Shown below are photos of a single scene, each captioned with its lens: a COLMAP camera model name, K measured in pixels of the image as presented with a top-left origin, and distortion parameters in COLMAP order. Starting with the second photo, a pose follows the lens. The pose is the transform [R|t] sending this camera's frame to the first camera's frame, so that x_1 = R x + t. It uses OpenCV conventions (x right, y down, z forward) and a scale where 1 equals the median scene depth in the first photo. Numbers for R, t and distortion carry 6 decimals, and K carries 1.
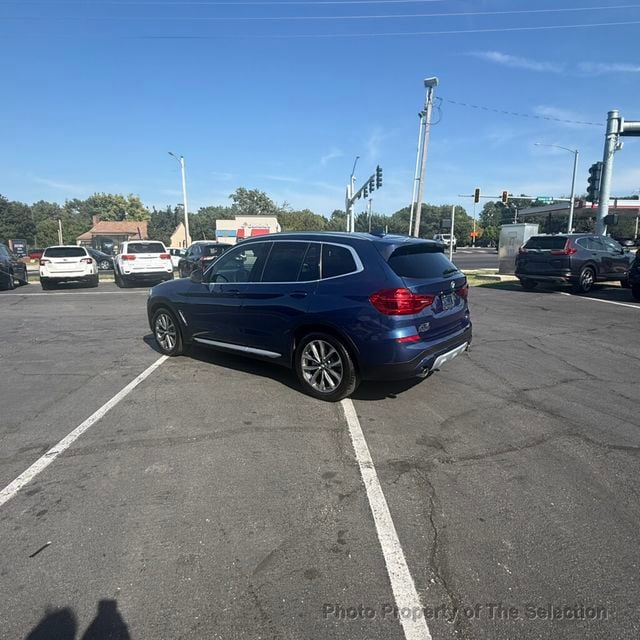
lens RADIAL K [[412.7, 0, 317.6], [0, 412.7, 315.3], [0, 0, 1]] dist [-0.000716, 0.000651]
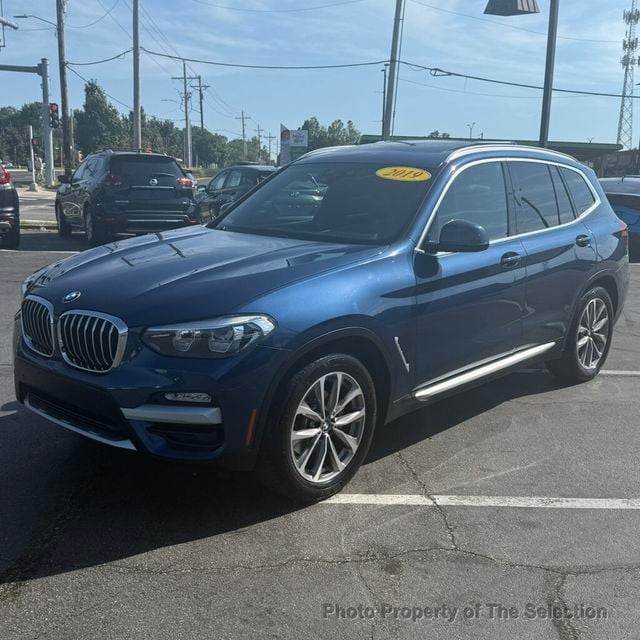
lens RADIAL K [[772.9, 0, 320.0], [0, 772.9, 320.0], [0, 0, 1]] dist [0.175756, -0.400702]
pose [[0.032091, -0.175747, 0.983912, -0.851289], [0.151021, 0.973969, 0.169045, -0.130502], [-0.988009, 0.143167, 0.057797, 0.854831]]
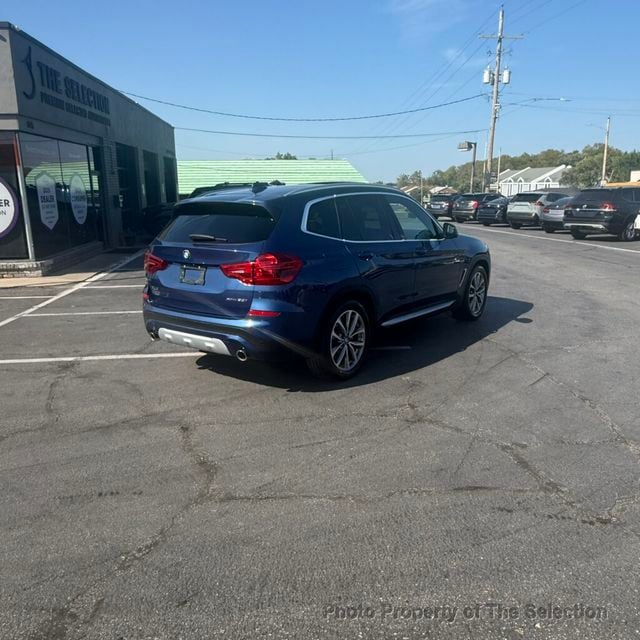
lens RADIAL K [[544.5, 0, 317.9], [0, 544.5, 318.9], [0, 0, 1]] dist [0.000304, -0.007375]
pose [[0.043396, 0.234227, -0.971213, 0.855522], [-0.158660, 0.961407, 0.224773, -0.142053], [0.986379, 0.144339, 0.078884, 0.722239]]
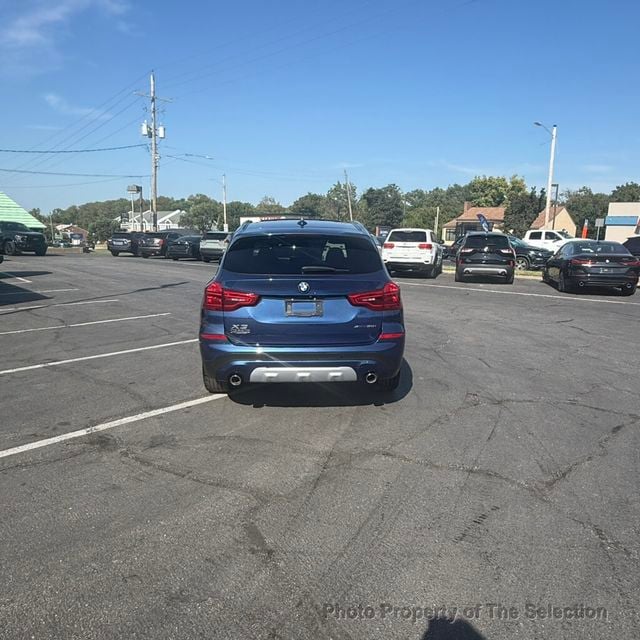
lens RADIAL K [[484.2, 0, 314.9], [0, 484.2, 316.3], [0, 0, 1]] dist [-0.000569, 0.001493]
pose [[0.667649, 0.145134, -0.730192, 0.628535], [-0.145596, 0.987329, 0.063117, -0.048889], [0.730100, 0.064173, 0.680320, 0.232235]]
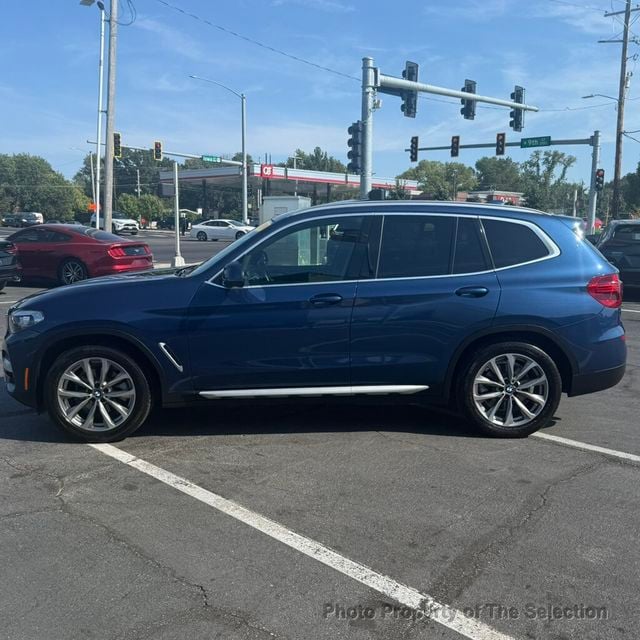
lens RADIAL K [[685.8, 0, 320.0], [0, 685.8, 320.0], [0, 0, 1]] dist [0.157193, -0.309300]
pose [[0.751049, -0.077568, 0.655674, -0.621123], [0.098928, 0.995085, 0.004403, -0.021039], [-0.652793, 0.061558, 0.755031, 0.185912]]
